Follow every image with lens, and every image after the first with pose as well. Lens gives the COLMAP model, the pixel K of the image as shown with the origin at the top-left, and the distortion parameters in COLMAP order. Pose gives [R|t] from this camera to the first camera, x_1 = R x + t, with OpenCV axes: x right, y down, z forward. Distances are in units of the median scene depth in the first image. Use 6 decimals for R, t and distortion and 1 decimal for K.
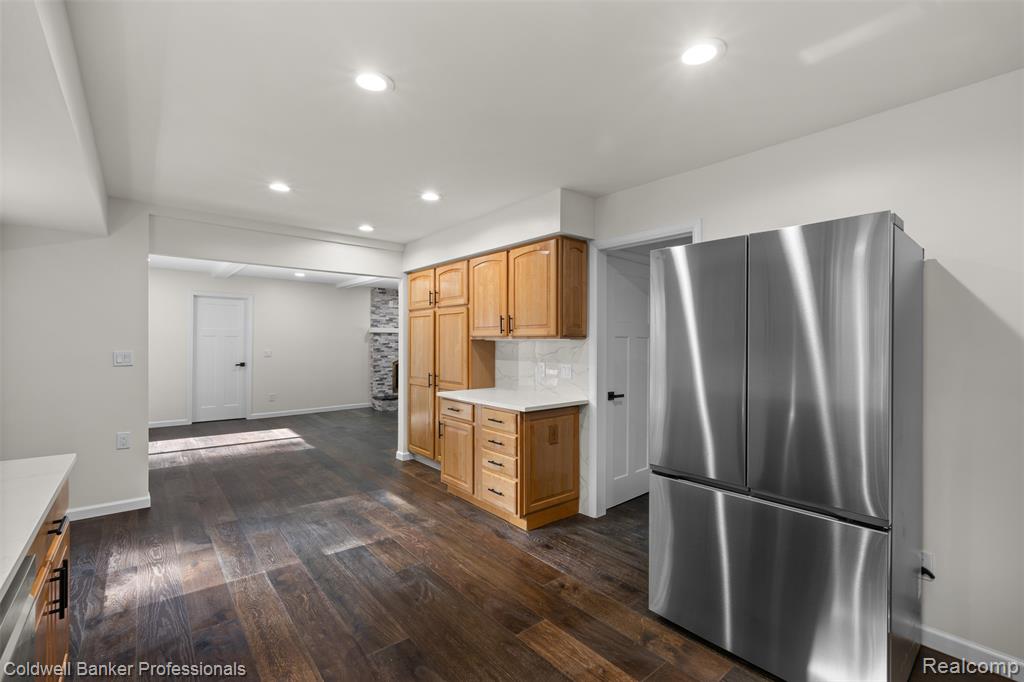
lens RADIAL K [[448.7, 0, 512.0], [0, 448.7, 341.0], [0, 0, 1]] dist [-0.001471, 0.000102]
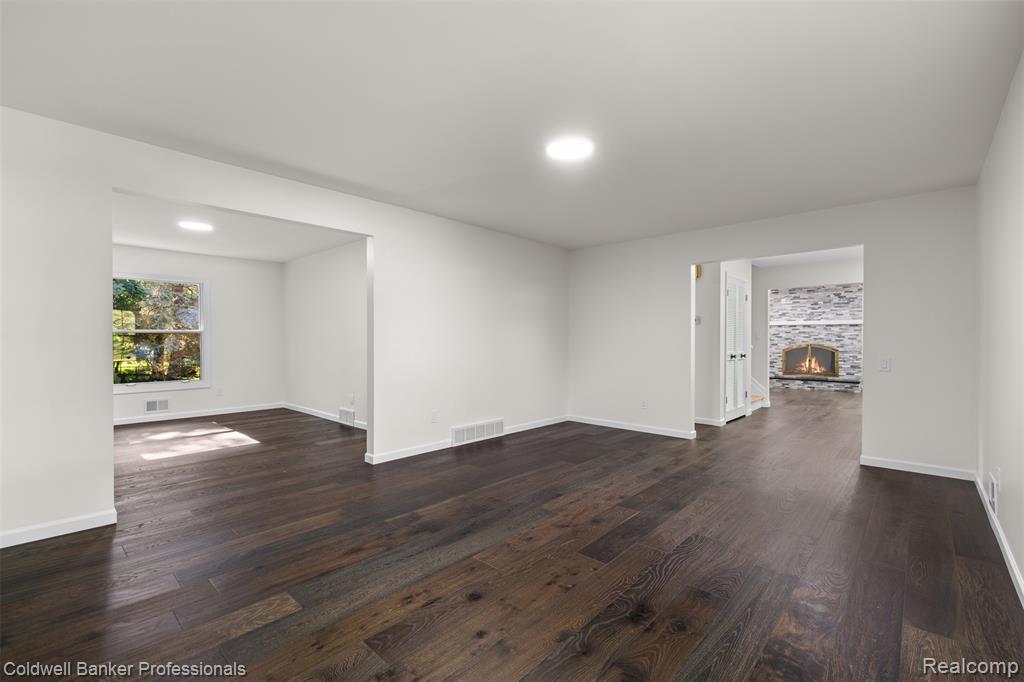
lens RADIAL K [[444.9, 0, 512.0], [0, 444.9, 341.0], [0, 0, 1]] dist [-0.003730, -0.000262]
pose [[0.133297, 0.002374, -0.991073, 0.918269], [0.003657, 0.999989, 0.002887, 0.020734], [0.991069, -0.004009, 0.133287, 0.132736]]
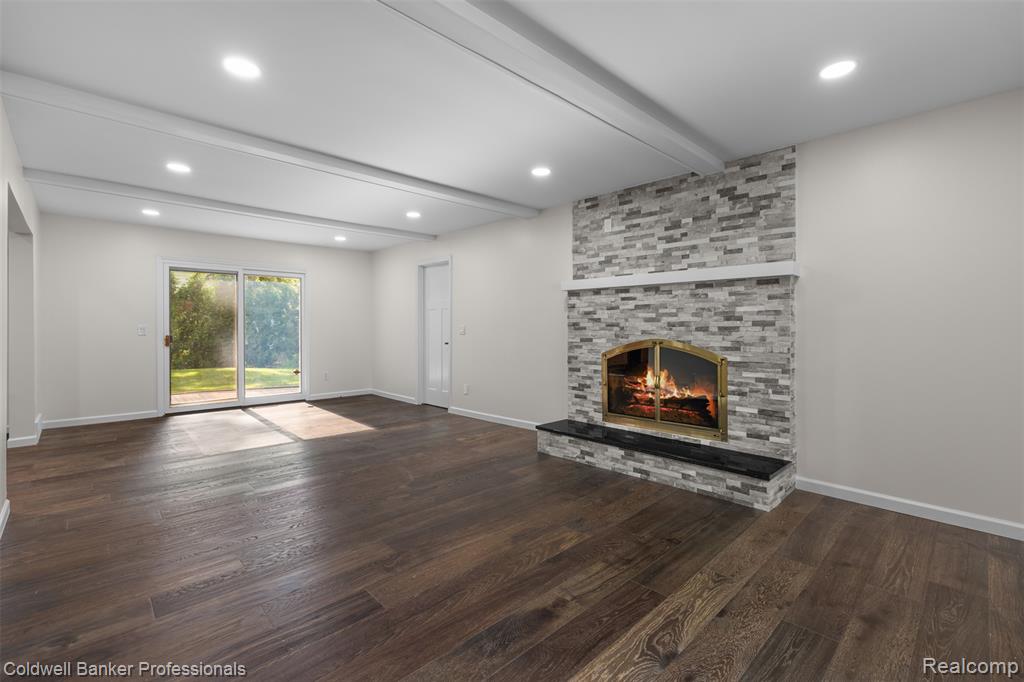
lens RADIAL K [[455.9, 0, 512.8], [0, 455.9, 326.9], [0, 0, 1]] dist [0.000449, 0.000125]
pose [[0.071034, -0.005278, -0.997460, 0.210376], [0.001786, 0.999985, -0.005164, 0.025614], [0.997472, -0.001415, 0.071042, 0.979454]]
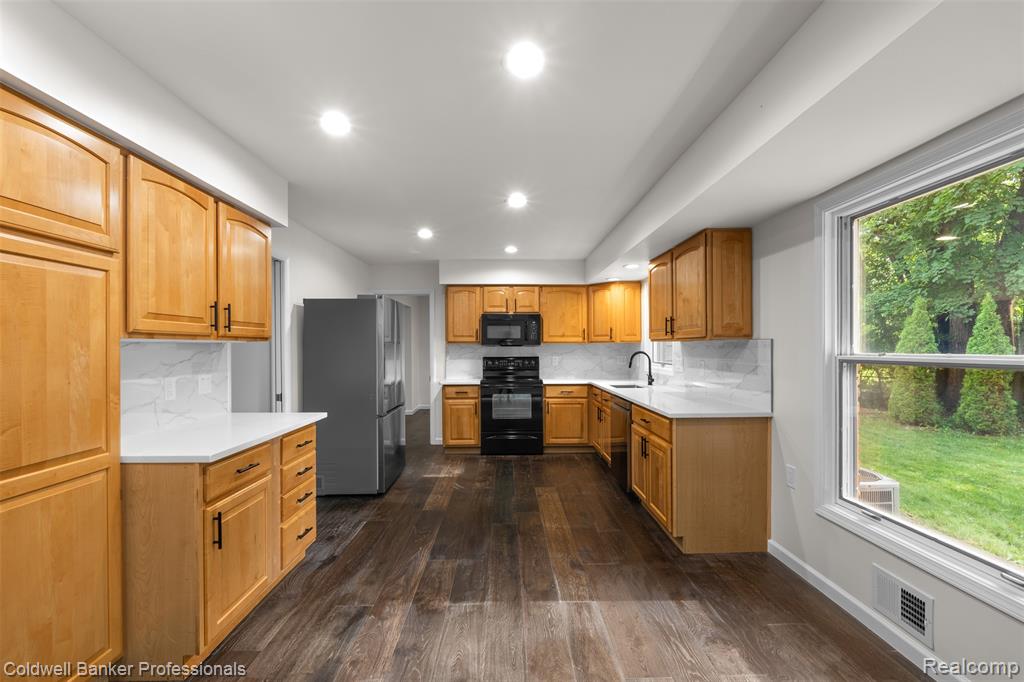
lens RADIAL K [[450.9, 0, 512.5], [0, 450.9, 348.0], [0, 0, 1]] dist [-0.001144, -0.000019]
pose [[-0.779299, -0.001309, 0.626650, -0.328850], [0.000119, 0.999997, 0.002237, 0.002420], [-0.626652, 0.001818, -0.779297, 0.555482]]
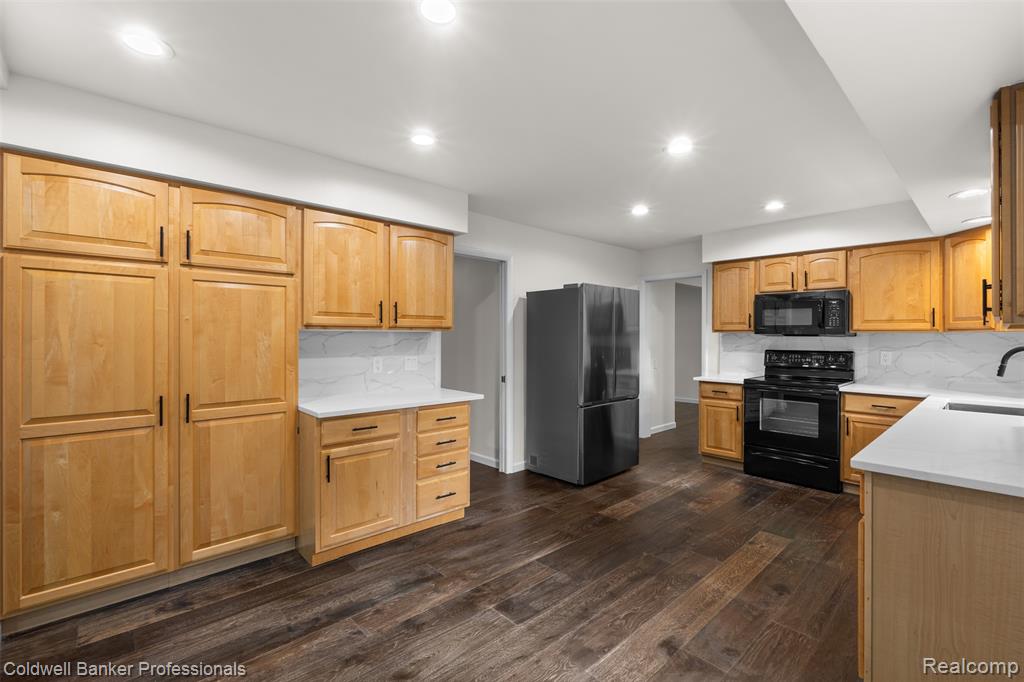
lens RADIAL K [[452.1, 0, 513.1], [0, 452.1, 336.7], [0, 0, 1]] dist [-0.003346, -0.000136]
pose [[-0.050040, -0.004671, 0.998736, -0.388426], [-0.005300, 0.999976, 0.004411, 0.001497], [-0.998733, -0.005073, -0.050064, 0.363002]]
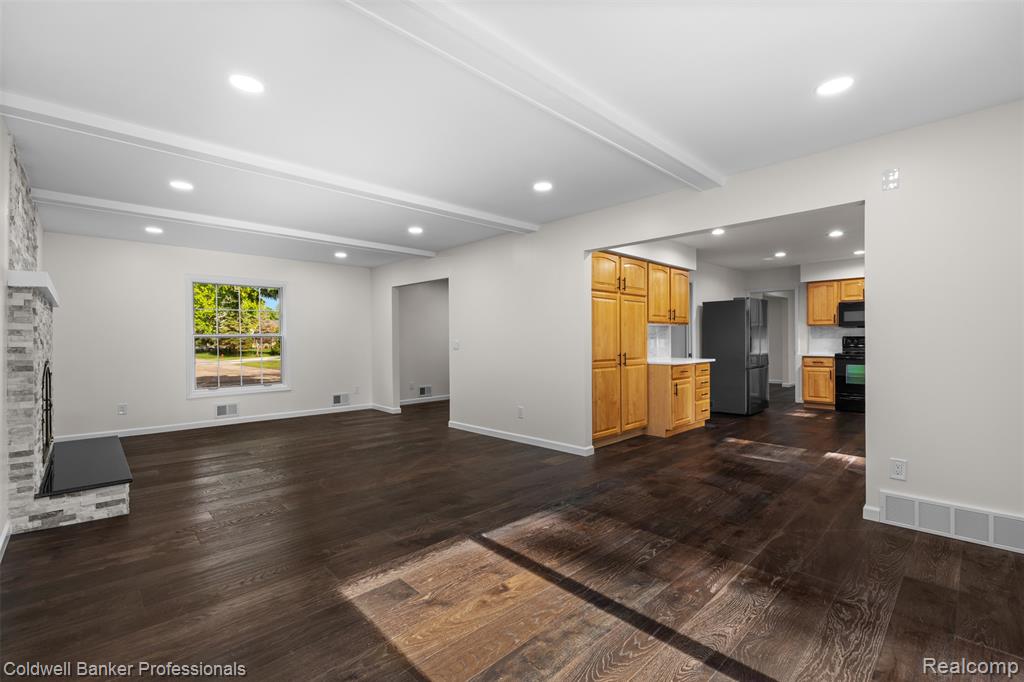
lens RADIAL K [[448.7, 0, 512.0], [0, 448.7, 341.0], [0, 0, 1]] dist [-0.001471, 0.000102]
pose [[-0.069968, -0.005581, 0.997534, -0.696791], [0.004468, 0.999973, 0.005908, 0.019488], [-0.997539, 0.004870, -0.069941, 0.751014]]
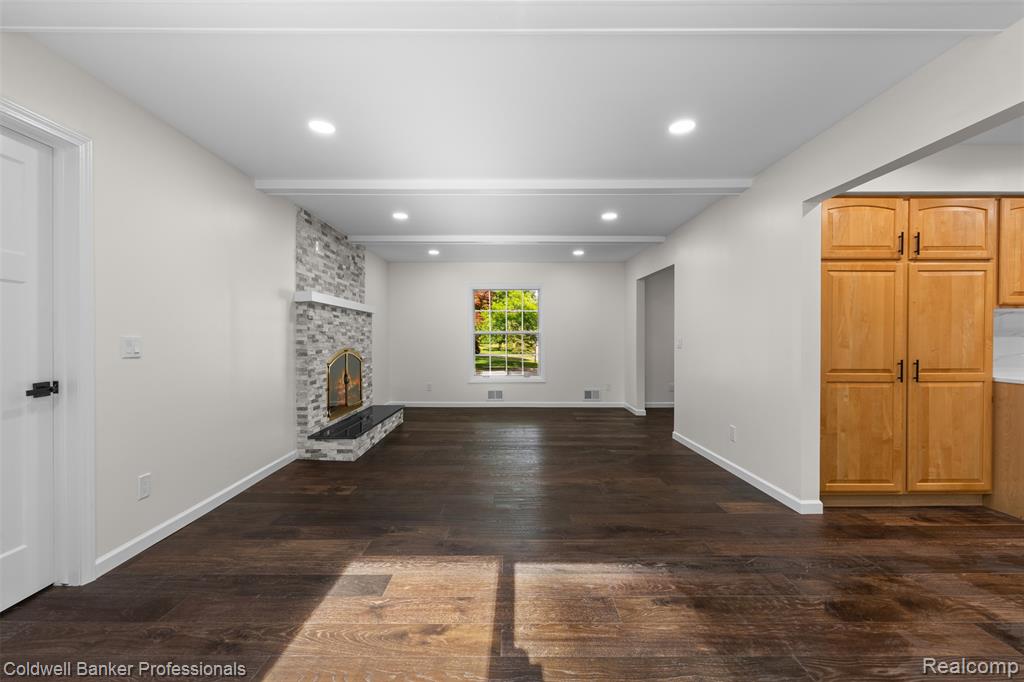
lens RADIAL K [[448.6, 0, 508.9], [0, 448.6, 343.6], [0, 0, 1]] dist [-0.002739, -0.000474]
pose [[0.640871, -0.014232, 0.767516, -0.584688], [0.002580, 0.999862, 0.016386, 0.020026], [-0.767644, -0.008521, 0.640820, 0.575324]]
